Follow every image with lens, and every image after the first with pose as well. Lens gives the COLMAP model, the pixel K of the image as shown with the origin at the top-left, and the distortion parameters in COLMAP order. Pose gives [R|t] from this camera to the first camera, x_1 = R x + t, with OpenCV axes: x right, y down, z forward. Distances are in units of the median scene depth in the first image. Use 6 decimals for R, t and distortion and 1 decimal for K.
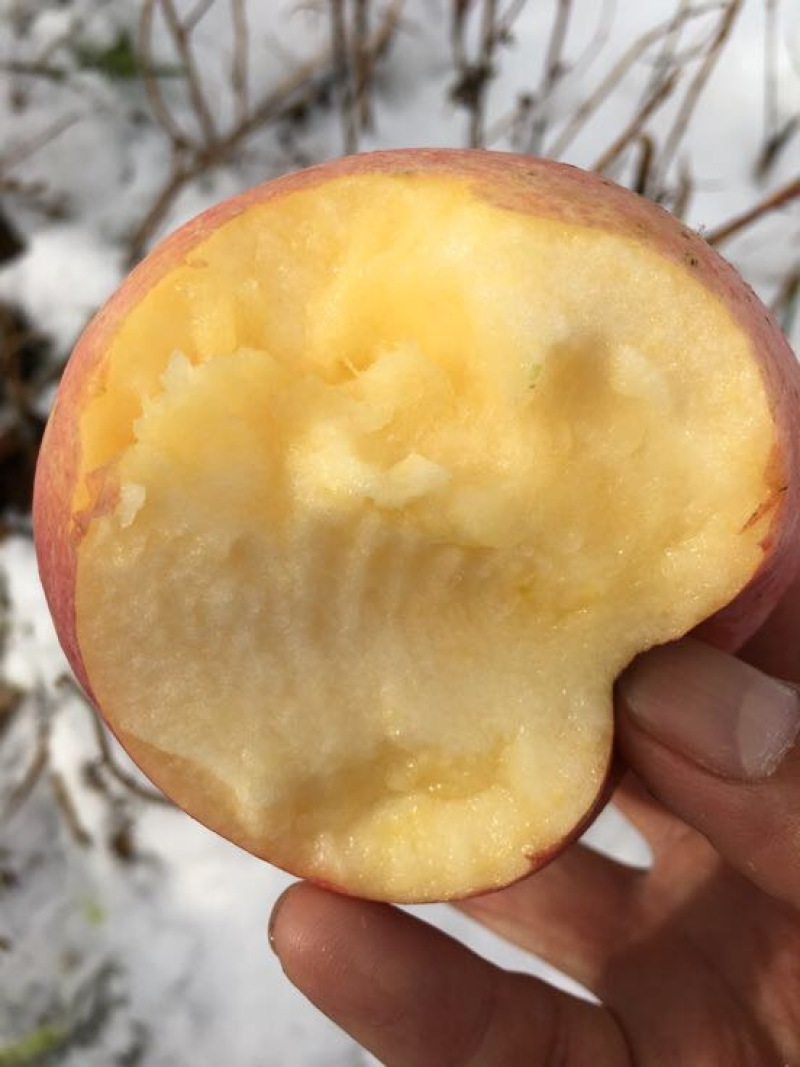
lens RADIAL K [[830.5, 0, 376.1], [0, 830.5, 533.5], [0, 0, 1]] dist [0.049774, -0.000262]
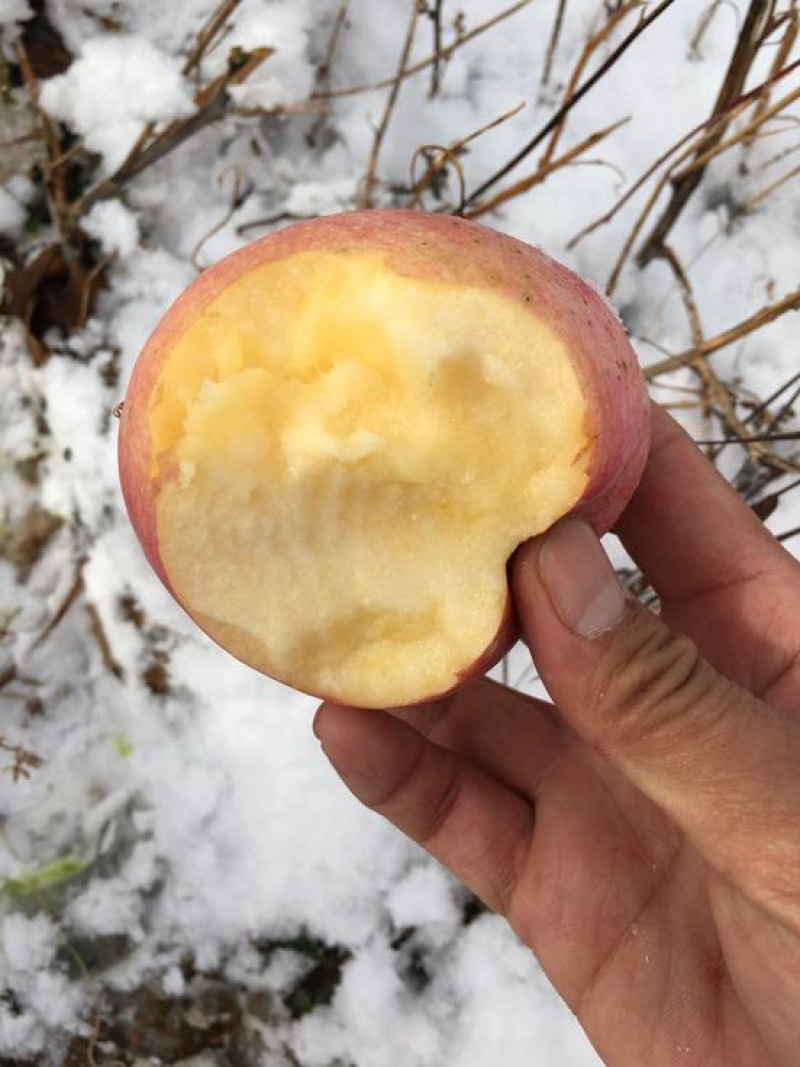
lens RADIAL K [[823.7, 0, 382.2], [0, 823.7, 519.9], [0, 0, 1]] dist [0.056685, -0.078379]
pose [[0.998086, -0.056754, -0.024553, 0.110994], [0.059546, 0.989180, 0.134078, -0.128441], [0.016678, -0.135284, 0.990667, -0.551717]]
